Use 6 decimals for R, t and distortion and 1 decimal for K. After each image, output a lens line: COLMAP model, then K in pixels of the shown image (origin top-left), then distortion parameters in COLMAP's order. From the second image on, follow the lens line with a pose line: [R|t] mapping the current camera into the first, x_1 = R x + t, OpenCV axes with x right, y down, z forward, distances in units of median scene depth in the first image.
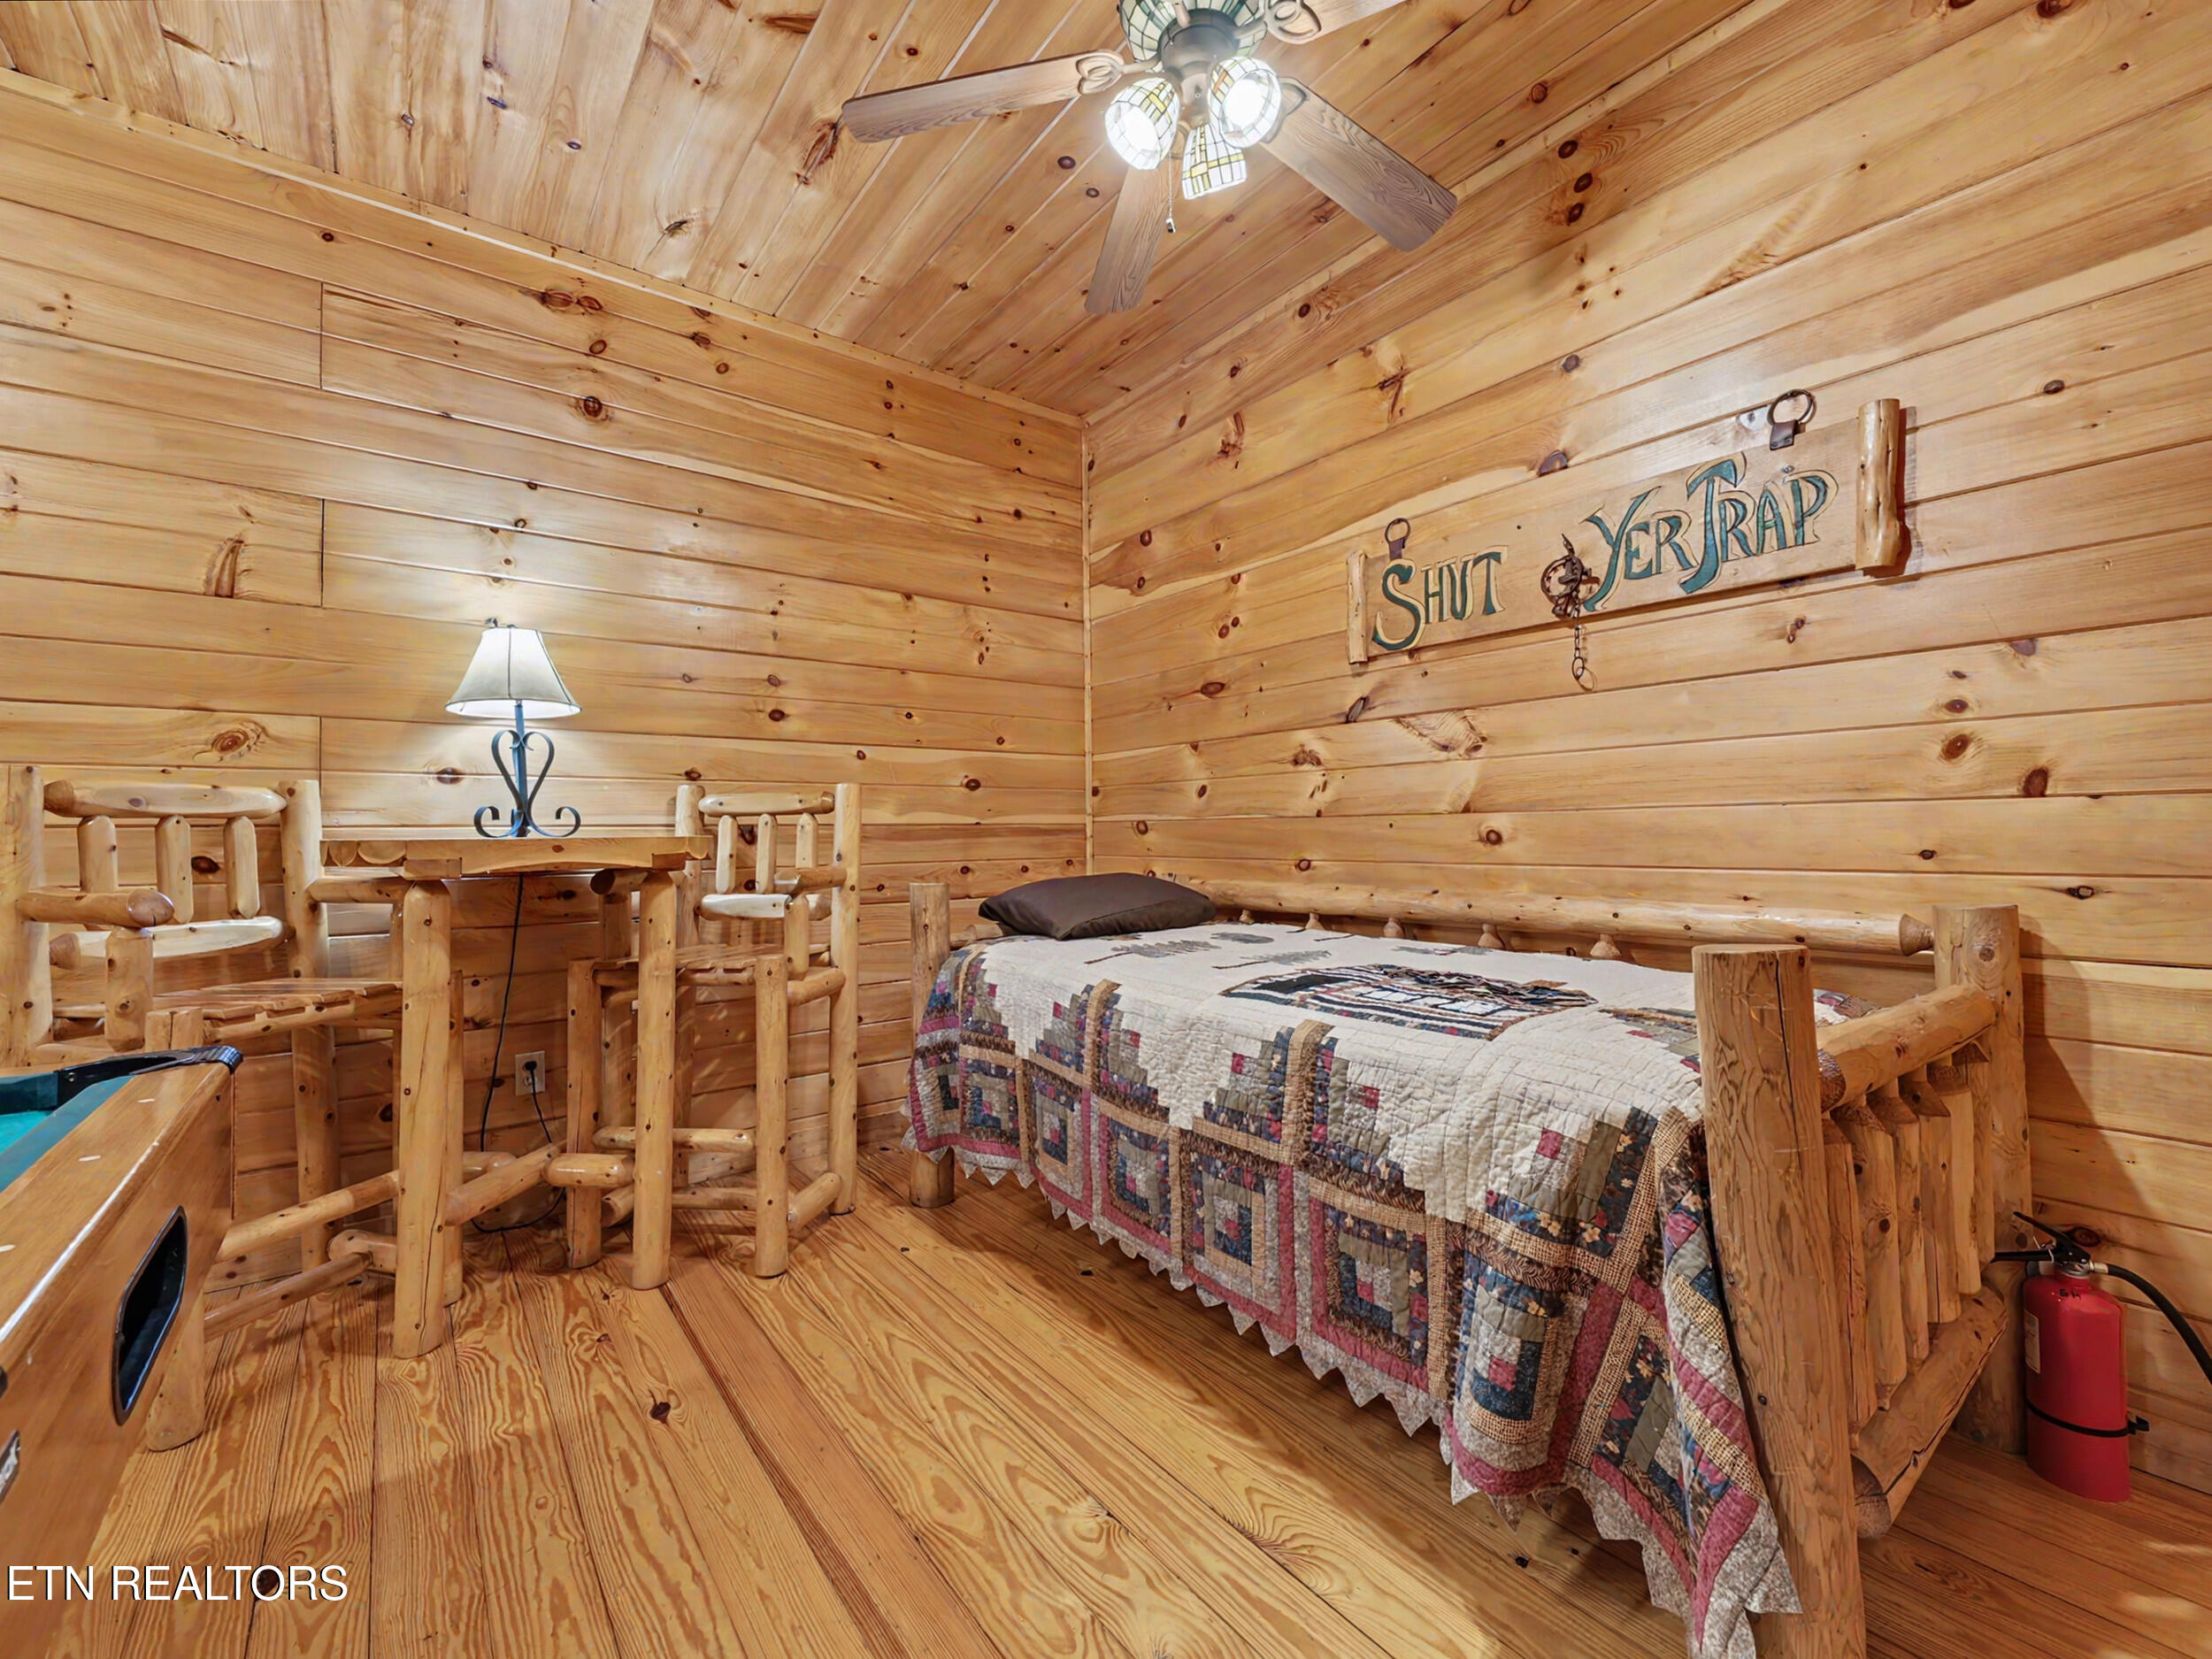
lens RADIAL K [[929.7, 0, 1080.8], [0, 929.7, 804.5], [0, 0, 1]] dist [0.015405, -0.000227]
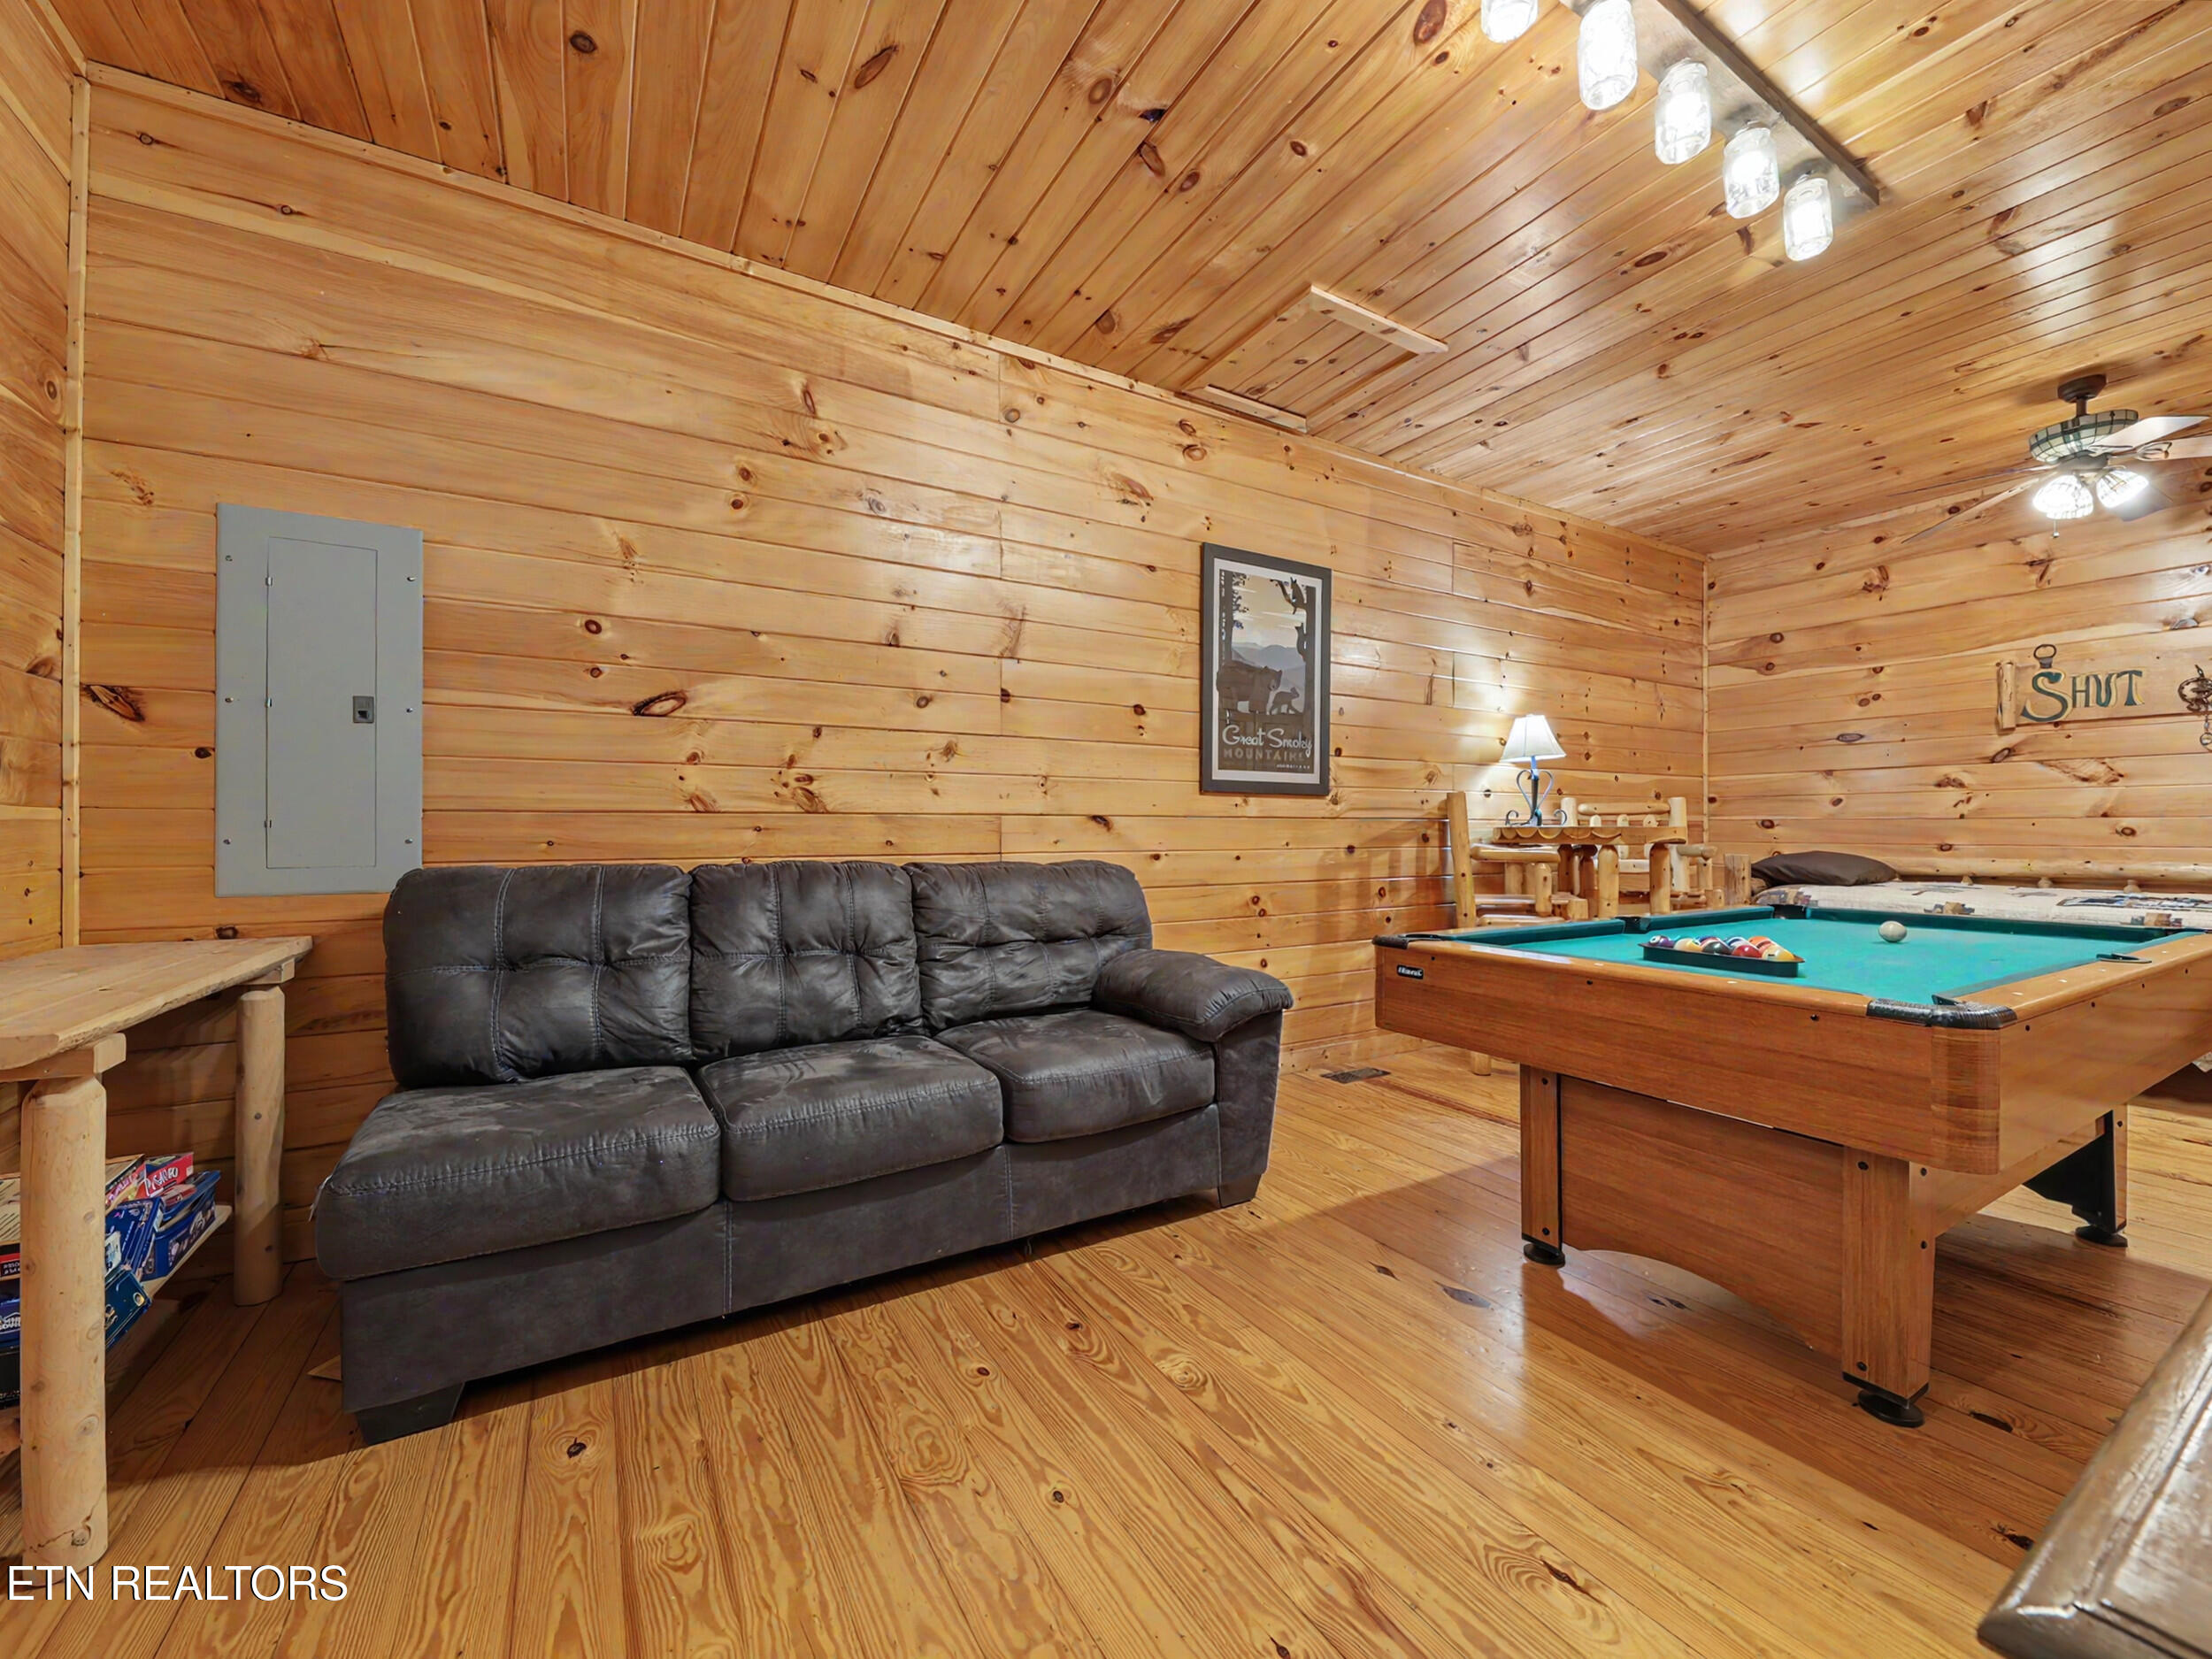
lens RADIAL K [[877.8, 0, 1096.9], [0, 877.8, 826.3], [0, 0, 1]] dist [0.022687, -0.009973]
pose [[0.993689, 0.009260, -0.111783, -1.111631], [-0.006169, 0.999590, 0.027971, -0.007677], [0.111996, -0.027105, 0.993339, -0.759303]]
